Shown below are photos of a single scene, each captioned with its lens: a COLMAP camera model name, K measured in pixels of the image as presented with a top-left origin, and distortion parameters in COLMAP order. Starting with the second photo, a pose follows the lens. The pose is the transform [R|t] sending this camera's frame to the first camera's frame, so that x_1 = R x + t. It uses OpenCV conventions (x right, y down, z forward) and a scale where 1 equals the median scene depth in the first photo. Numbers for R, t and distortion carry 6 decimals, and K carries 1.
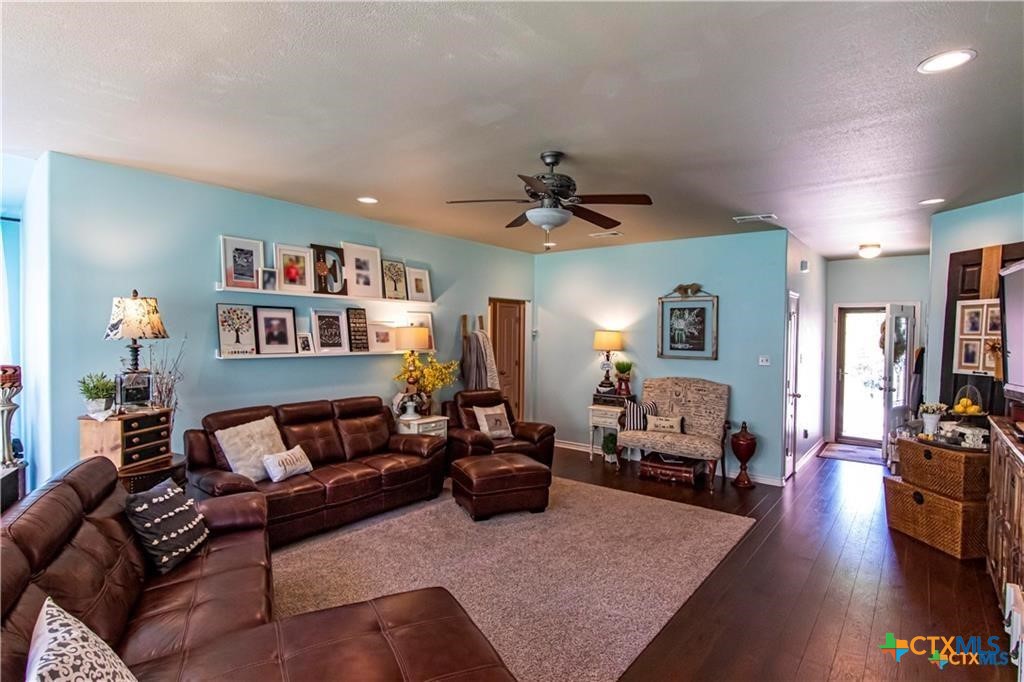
lens RADIAL K [[522.3, 0, 513.4], [0, 522.3, 339.5], [0, 0, 1]] dist [-0.000969, 0.000313]
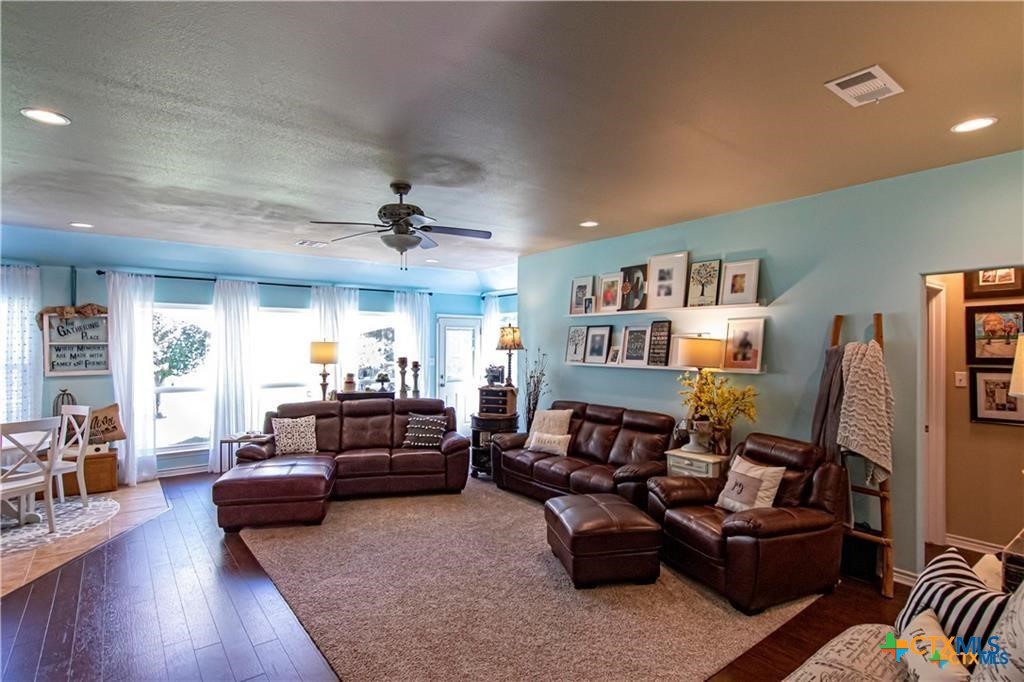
lens RADIAL K [[522.3, 0, 507.9], [0, 522.3, 346.2], [0, 0, 1]] dist [-0.000969, 0.000313]
pose [[-0.264494, -0.007157, -0.964361, 0.731285], [-0.016364, 0.999862, -0.002933, -0.005723], [0.964248, 0.015005, -0.264575, 1.012831]]
